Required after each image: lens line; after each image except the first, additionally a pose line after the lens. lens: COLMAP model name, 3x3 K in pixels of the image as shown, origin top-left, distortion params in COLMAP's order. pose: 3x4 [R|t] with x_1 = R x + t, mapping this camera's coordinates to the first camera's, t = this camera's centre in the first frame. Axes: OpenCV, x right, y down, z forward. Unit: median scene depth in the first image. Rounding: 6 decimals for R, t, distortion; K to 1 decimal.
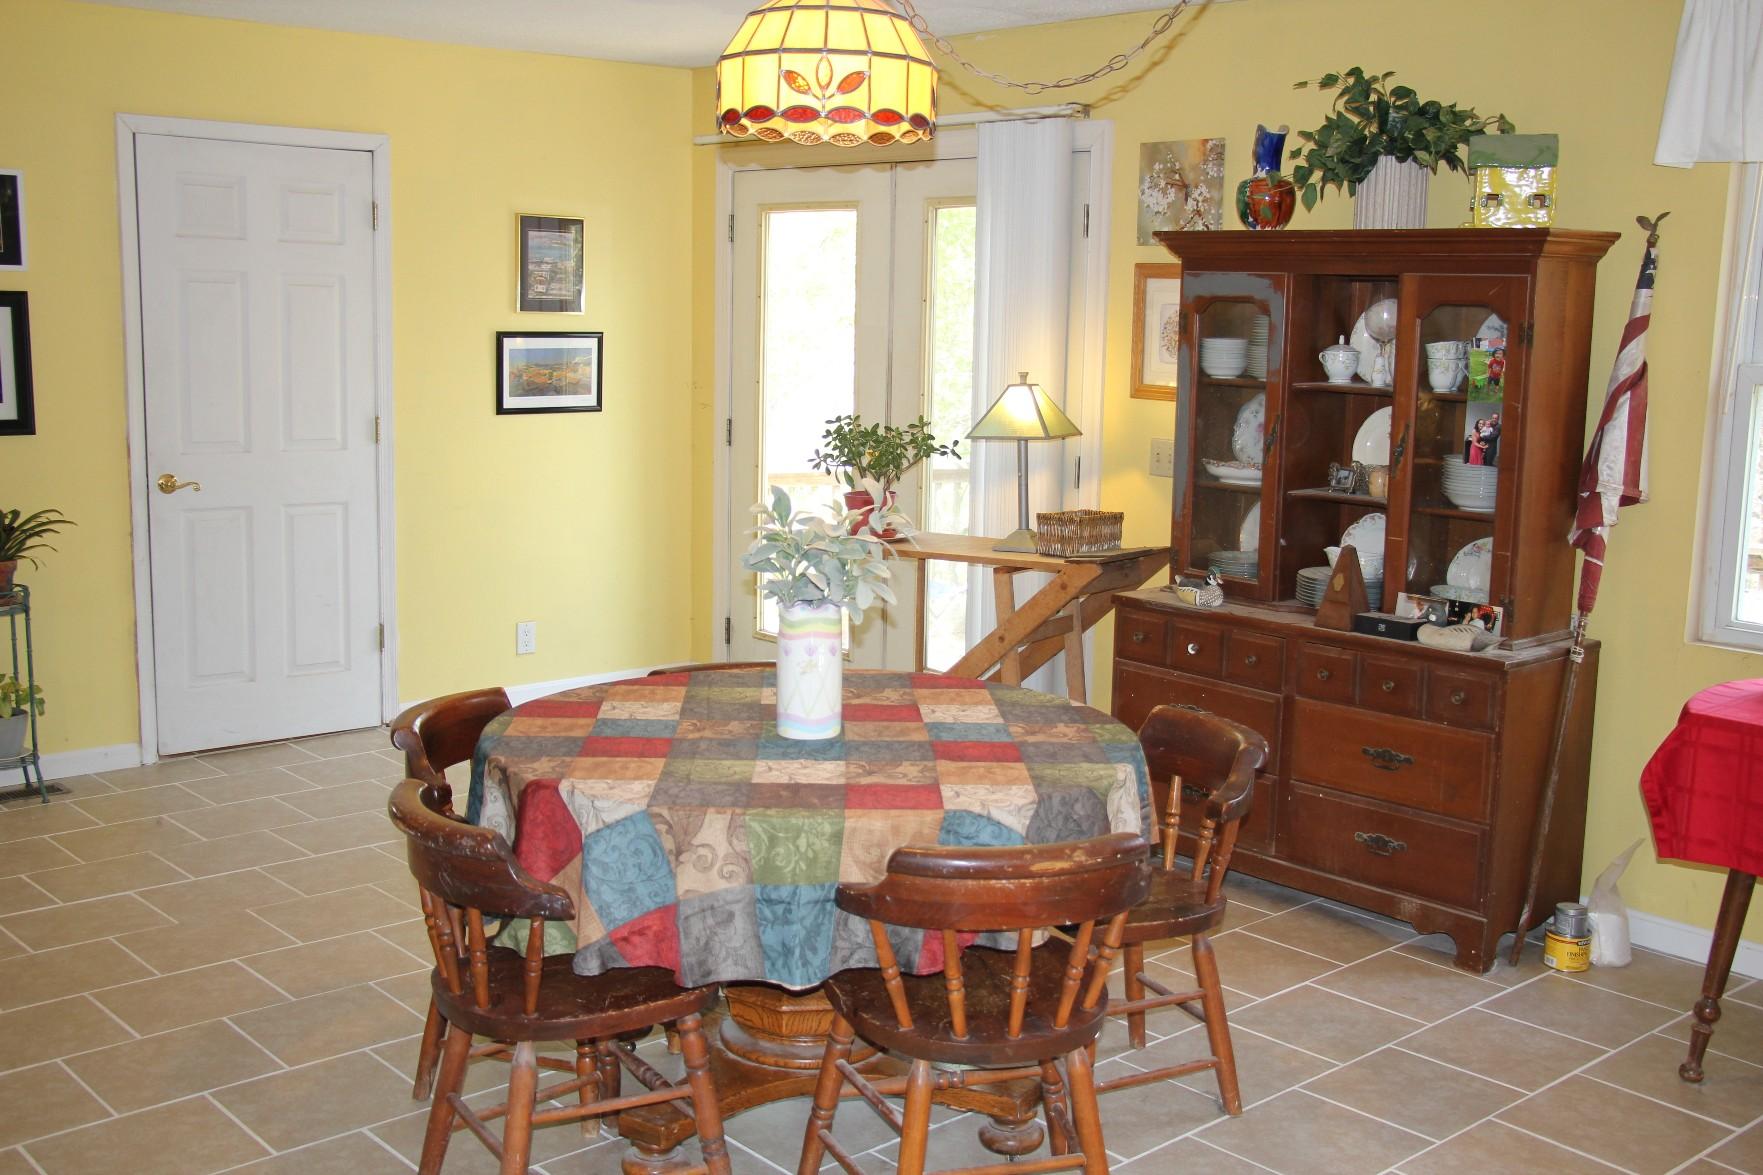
lens RADIAL K [[1869.0, 0, 875.8], [0, 1869.0, 589.4], [0, 0, 1]] dist [-0.056393, 0.000000]
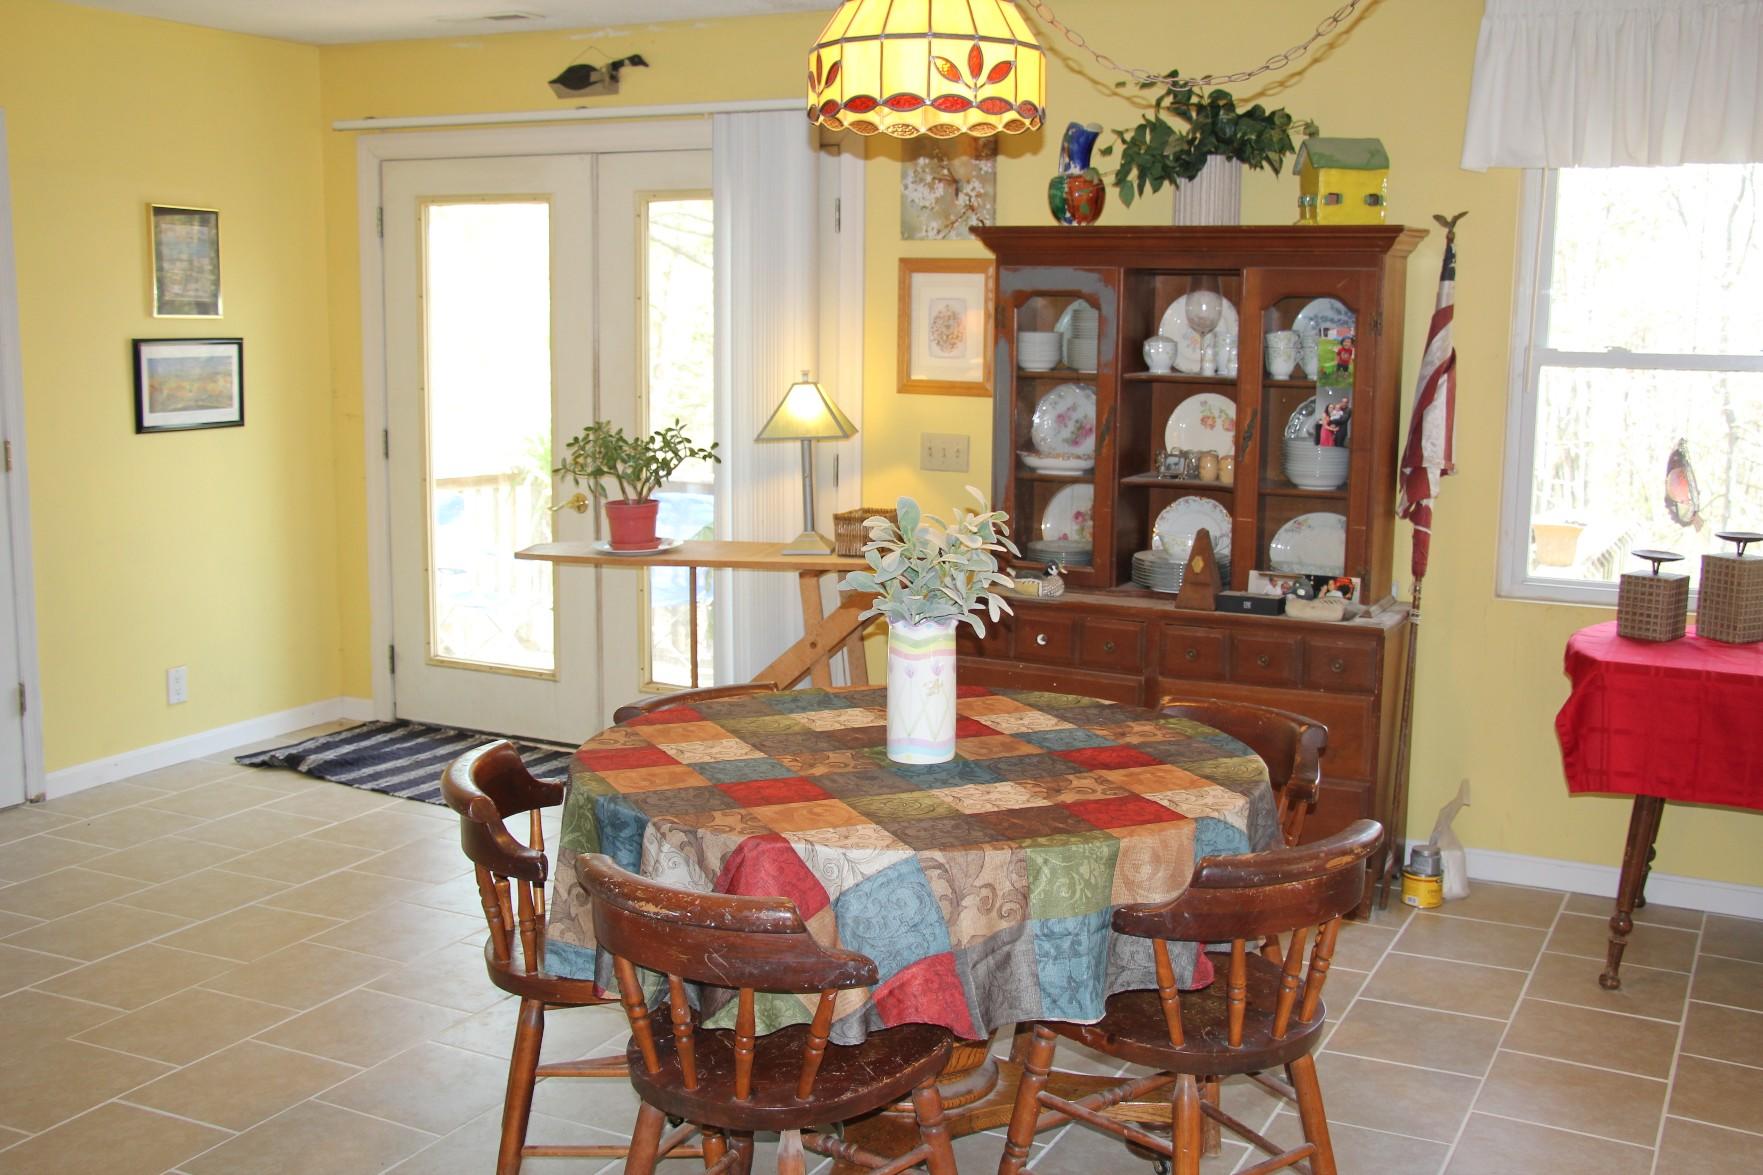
lens RADIAL K [[1869.0, 0, 879.0], [0, 1869.0, 579.8], [0, 0, 1]] dist [-0.056393, 0.000000]
pose [[0.927599, -0.064826, 0.367909, -0.312520], [0.065259, 0.997805, 0.011279, -0.019294], [-0.367833, 0.013547, 0.929793, 0.099200]]
